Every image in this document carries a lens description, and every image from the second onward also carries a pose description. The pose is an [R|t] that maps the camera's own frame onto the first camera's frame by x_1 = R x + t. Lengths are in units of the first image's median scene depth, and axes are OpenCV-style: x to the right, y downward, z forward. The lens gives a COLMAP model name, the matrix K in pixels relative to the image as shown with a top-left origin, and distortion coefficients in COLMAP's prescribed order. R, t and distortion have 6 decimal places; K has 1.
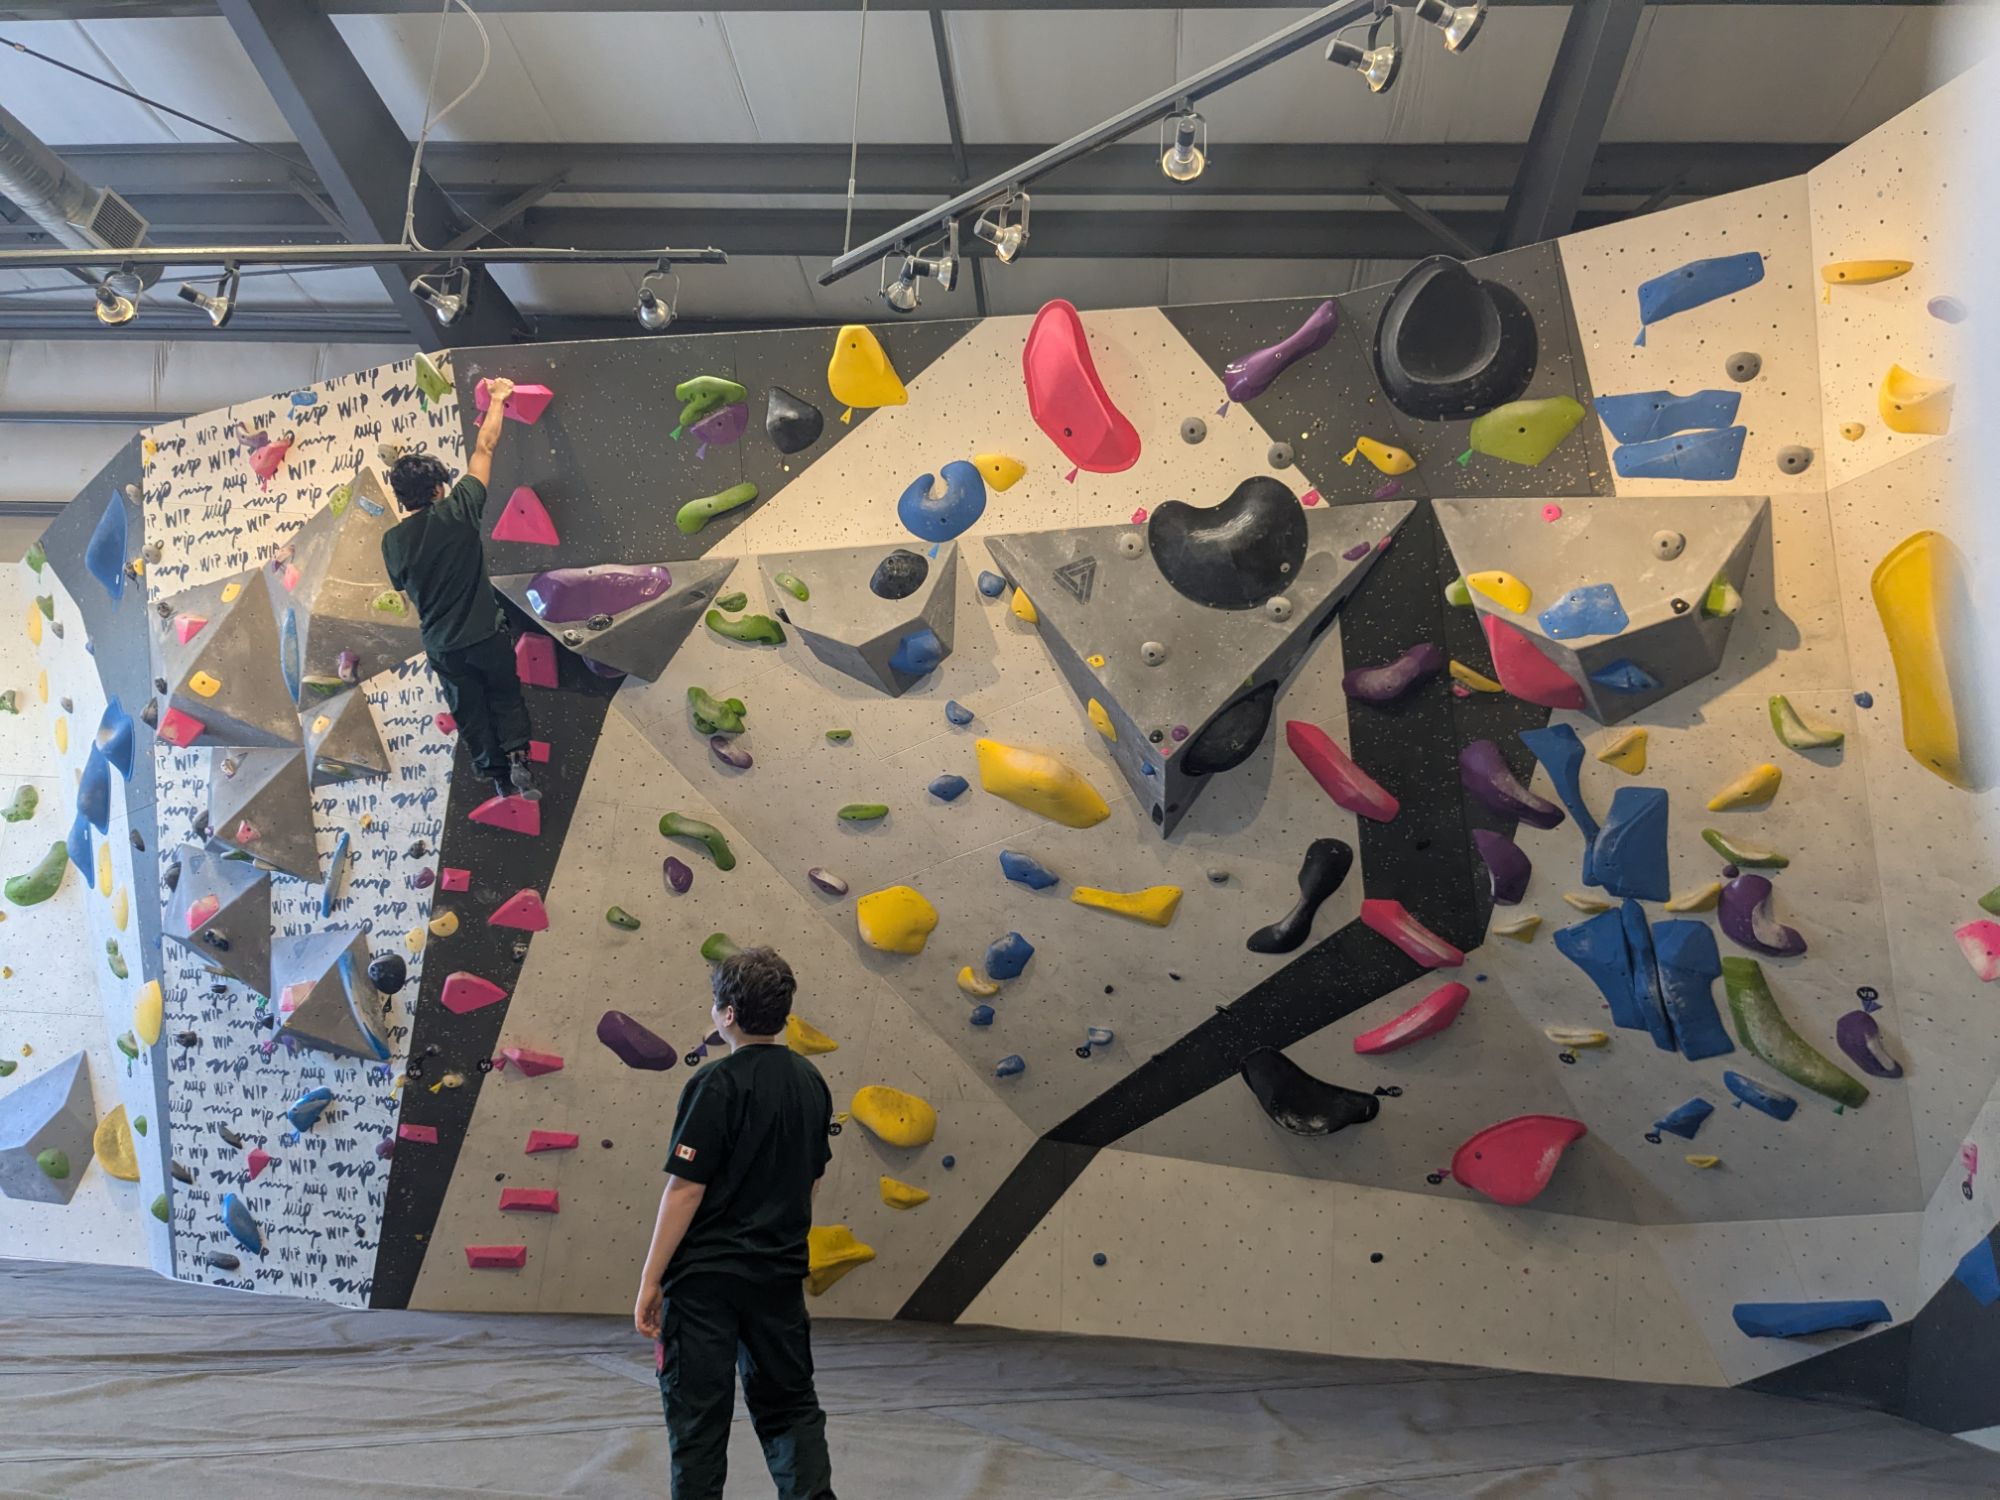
lens RADIAL K [[1609.1, 0, 1000.0], [0, 1609.1, 750.0], [0, 0, 1]] dist [0.058910, -0.058829]
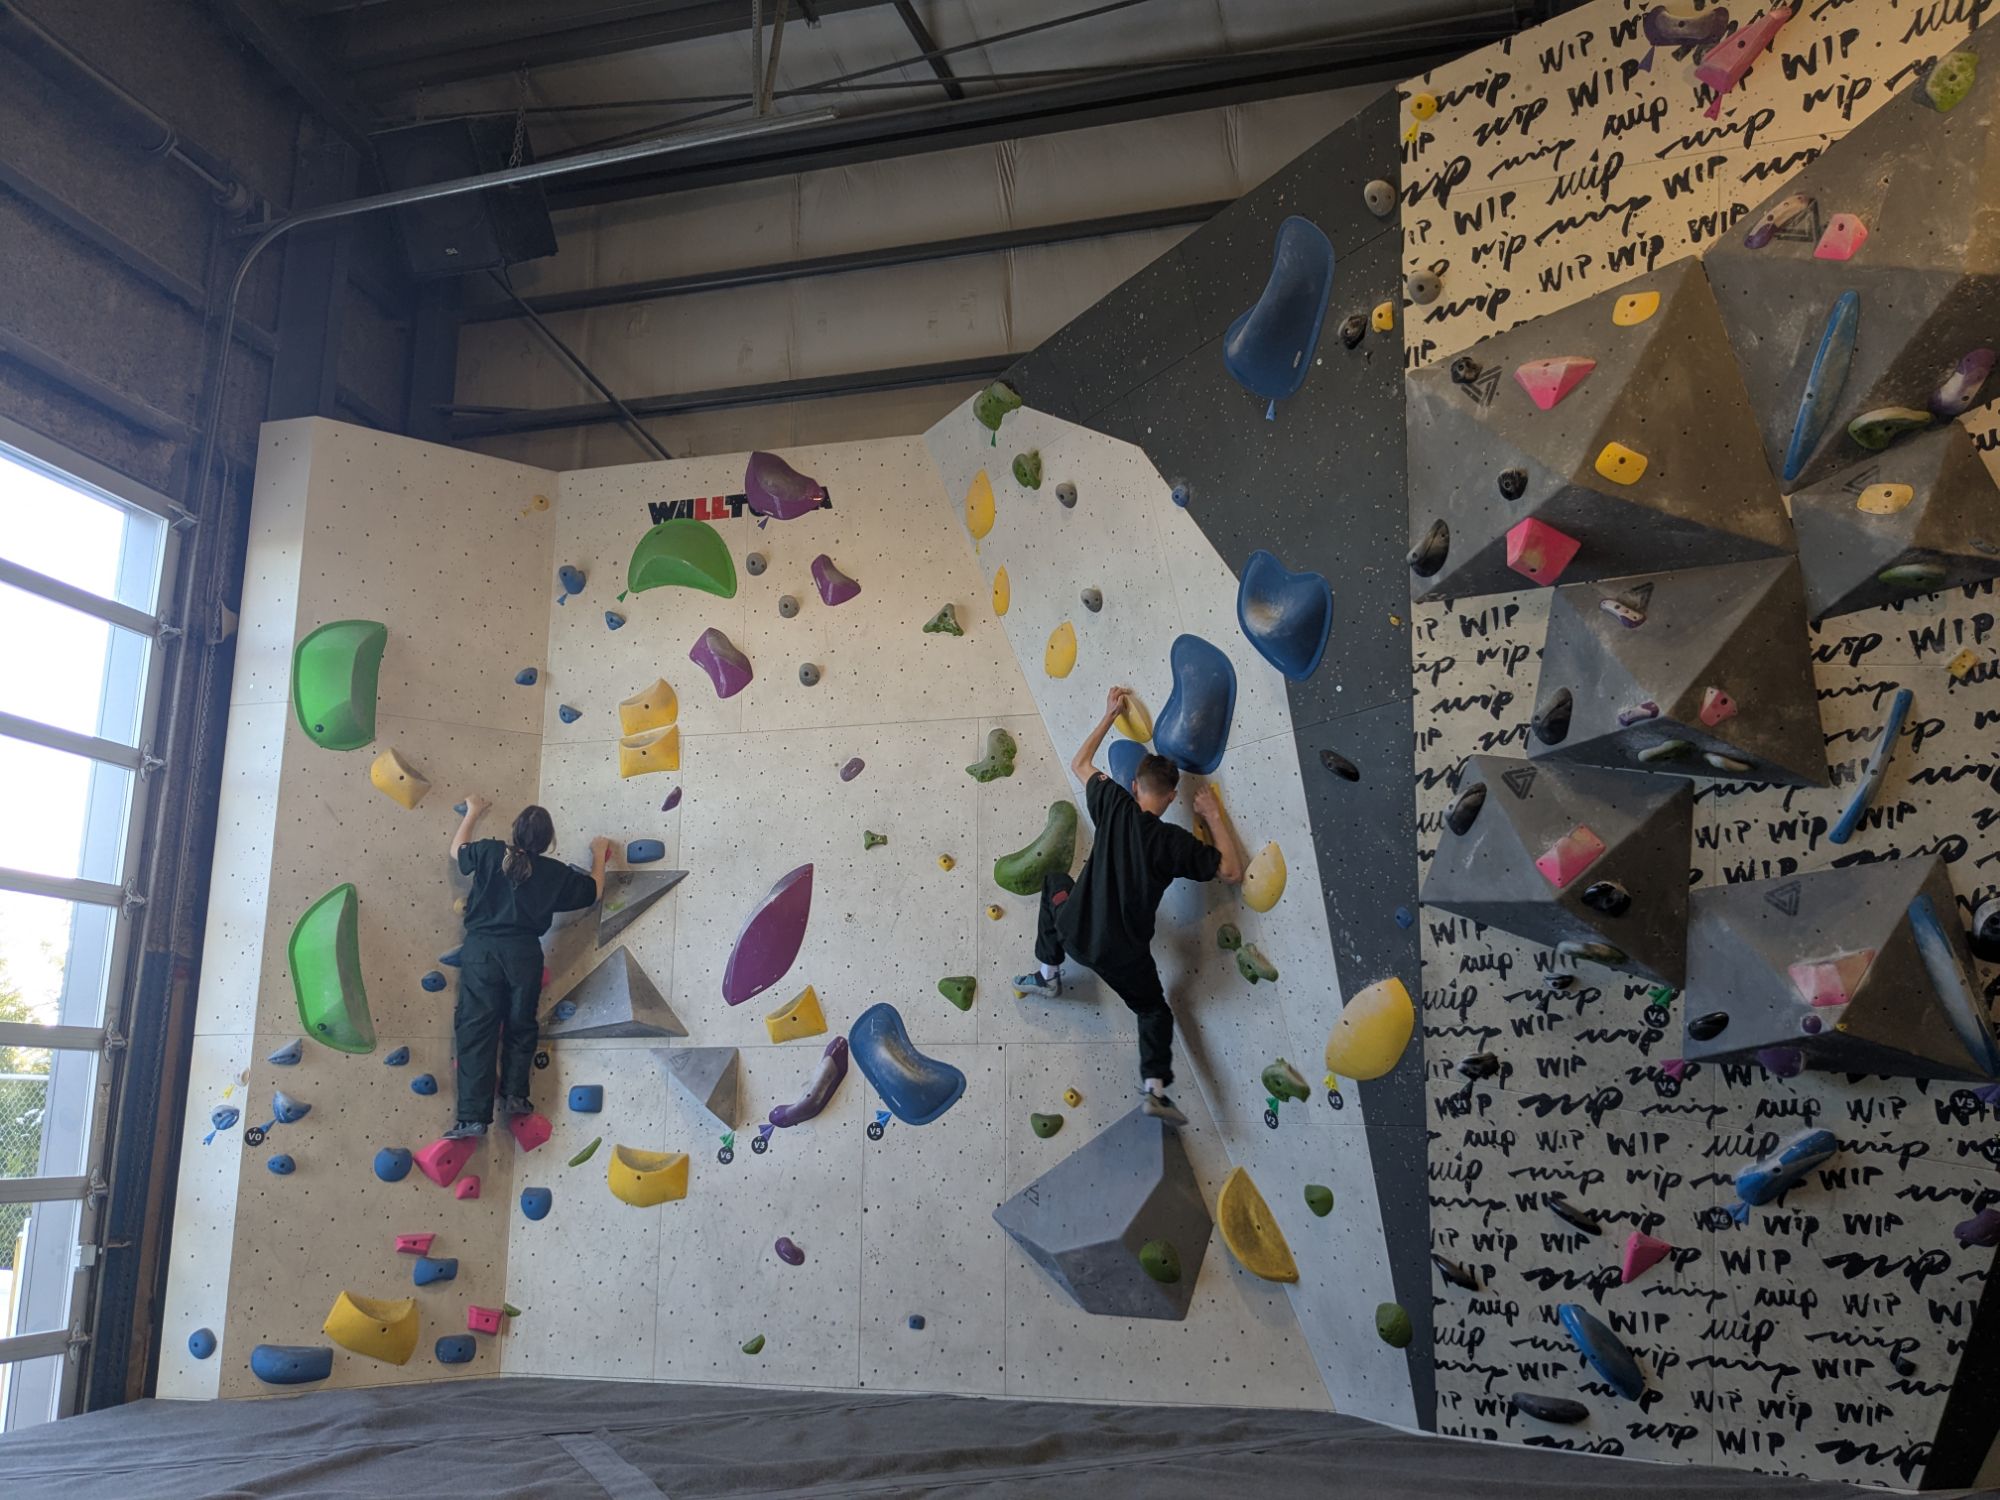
lens RADIAL K [[1614.0, 0, 1039.3], [0, 1614.0, 751.8], [0, 0, 1]] dist [0.062427, -0.107383]
pose [[0.987187, -0.094842, -0.128322, -0.628536], [0.095438, 0.995434, -0.001513, 0.044121], [0.127879, -0.010754, 0.991731, 0.383845]]
